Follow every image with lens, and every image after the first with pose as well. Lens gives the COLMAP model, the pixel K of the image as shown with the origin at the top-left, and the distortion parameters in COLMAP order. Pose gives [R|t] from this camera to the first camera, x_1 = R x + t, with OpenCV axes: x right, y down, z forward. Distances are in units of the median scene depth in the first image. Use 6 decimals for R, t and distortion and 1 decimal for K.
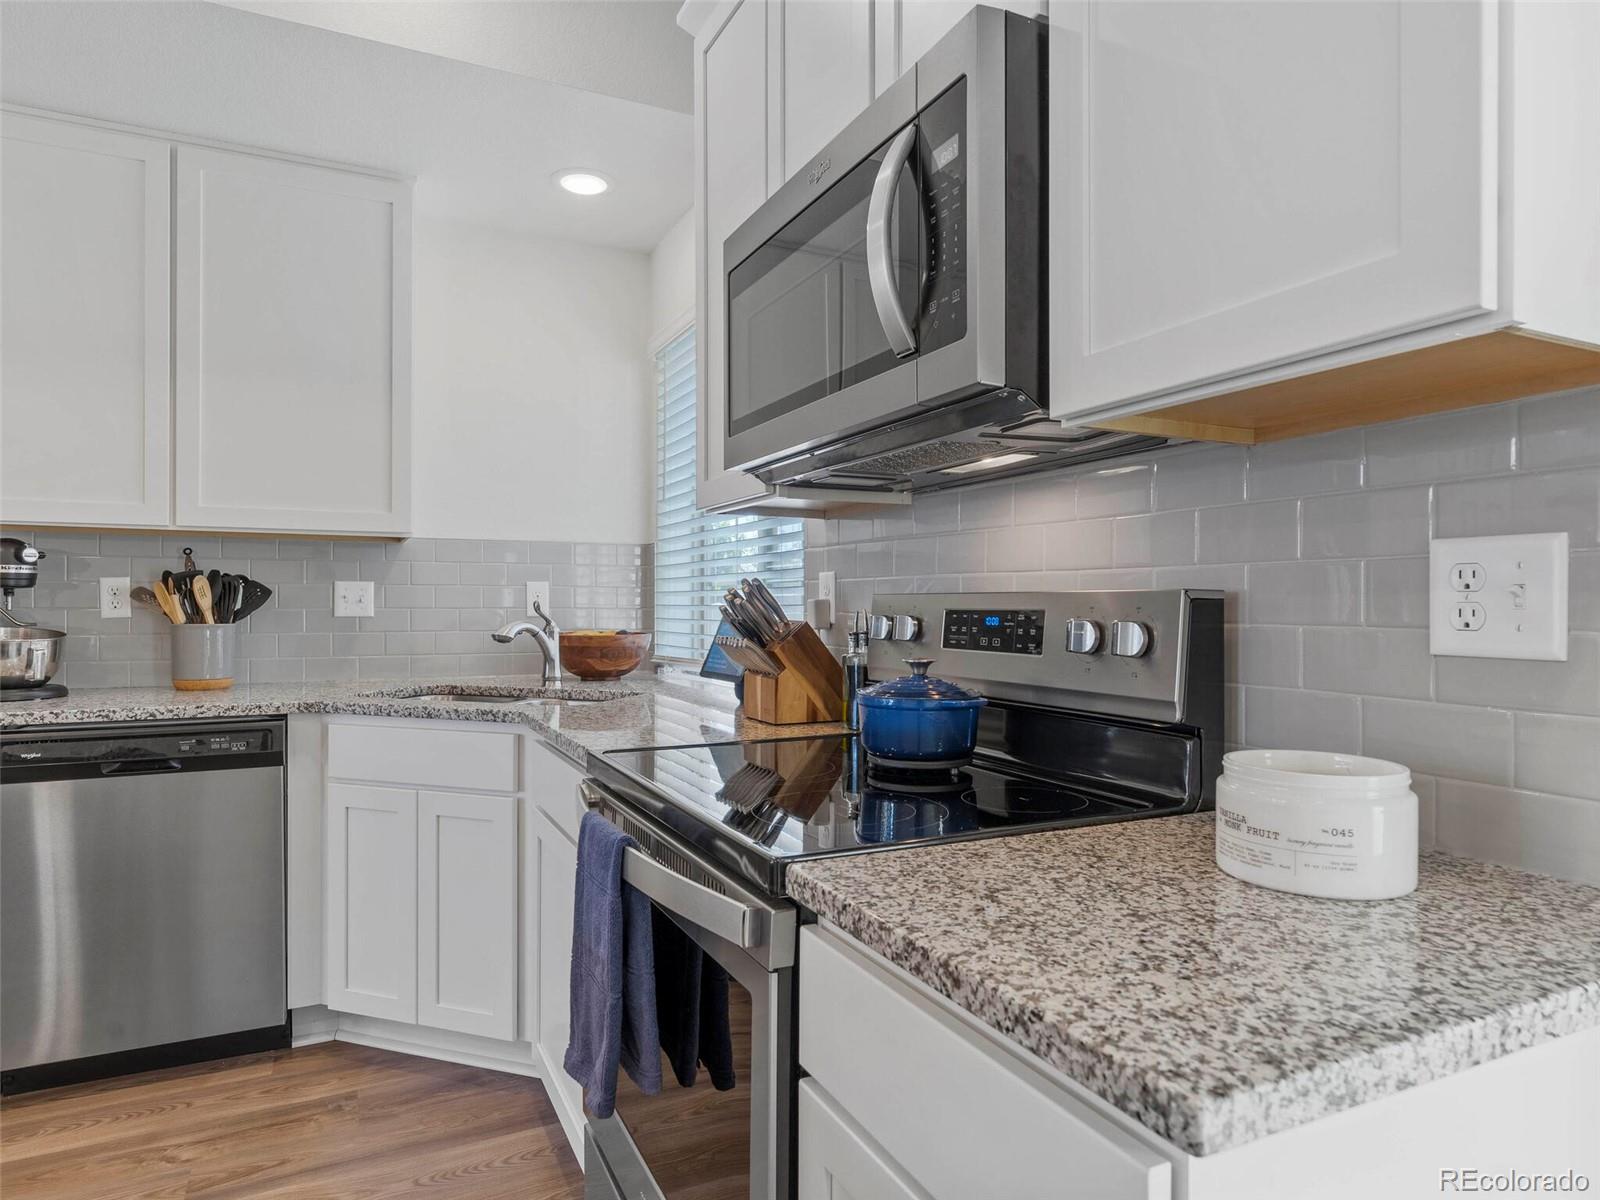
lens RADIAL K [[960.8, 0, 796.1], [0, 960.8, 605.6], [0, 0, 1]] dist [0.000897, 0.001791]
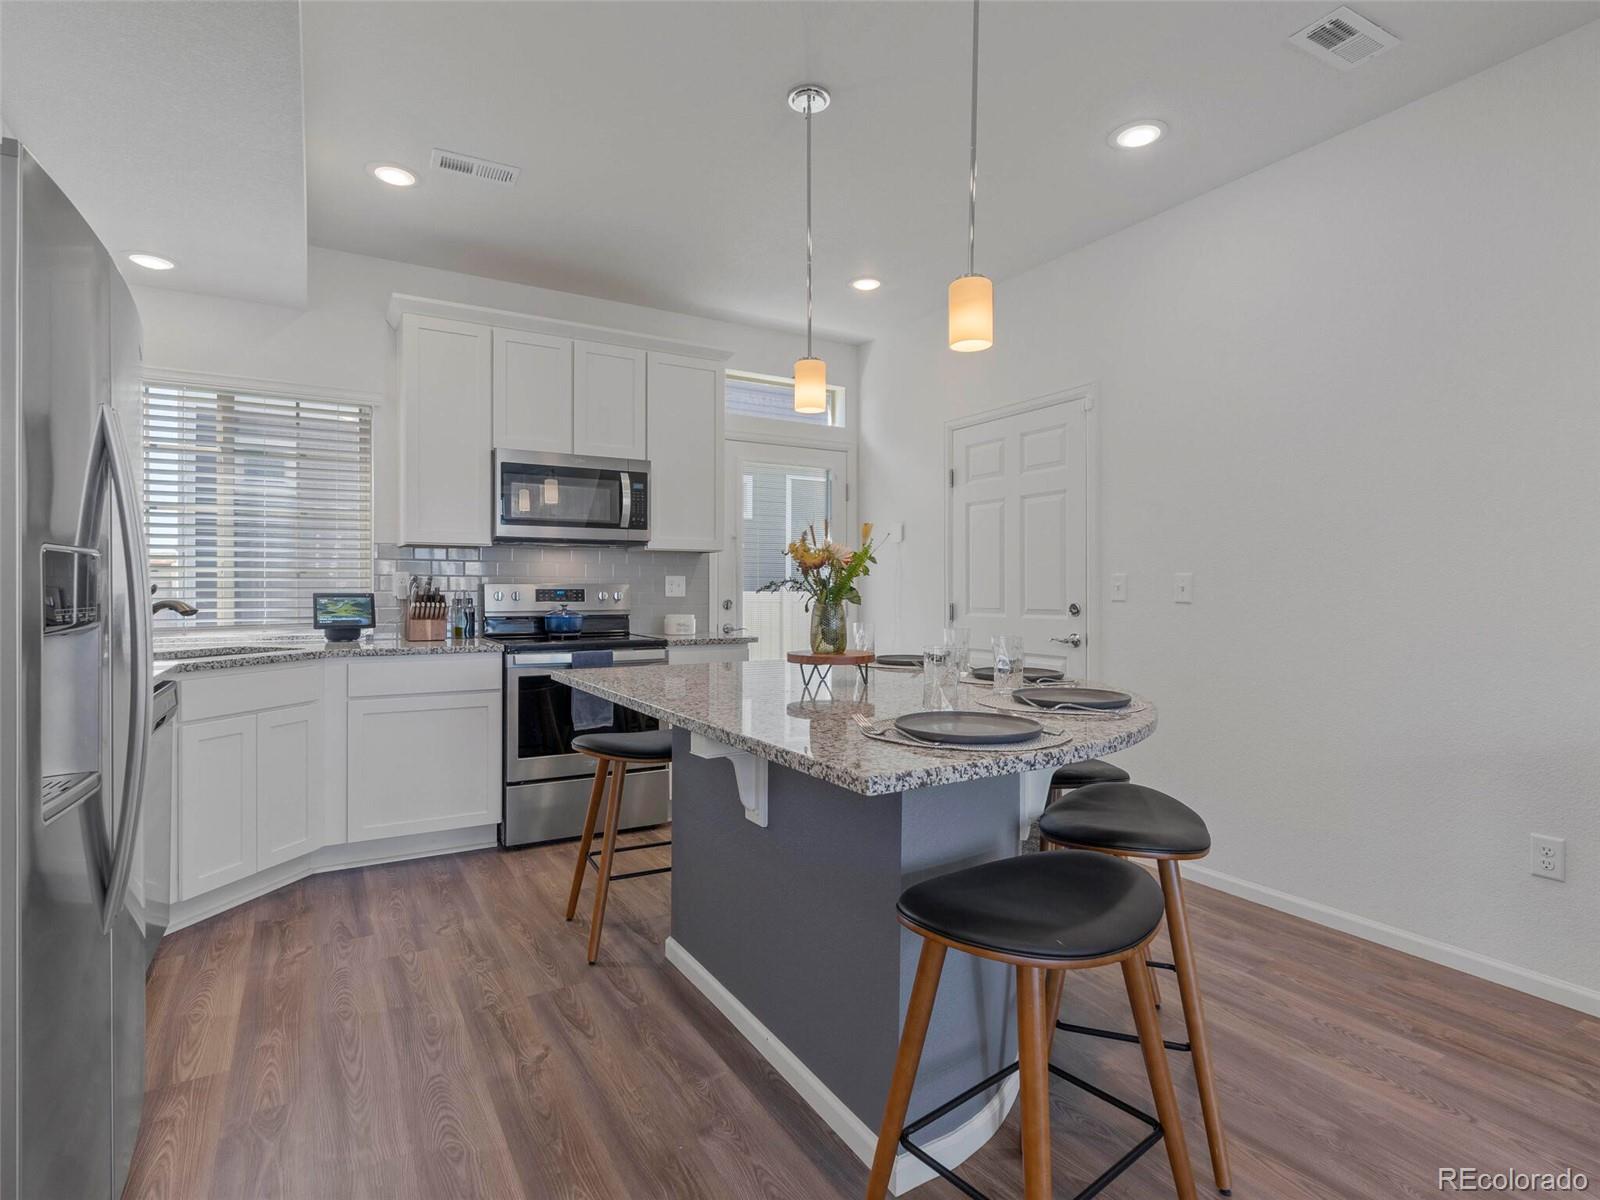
lens RADIAL K [[818.9, 0, 798.6], [0, 818.9, 590.2], [0, 0, 1]] dist [-0.005130, 0.000484]
pose [[-0.086247, -0.006603, 0.996252, -1.659535], [-0.001522, 0.999978, 0.006496, -0.006572], [-0.996273, -0.000956, -0.086255, 0.273674]]
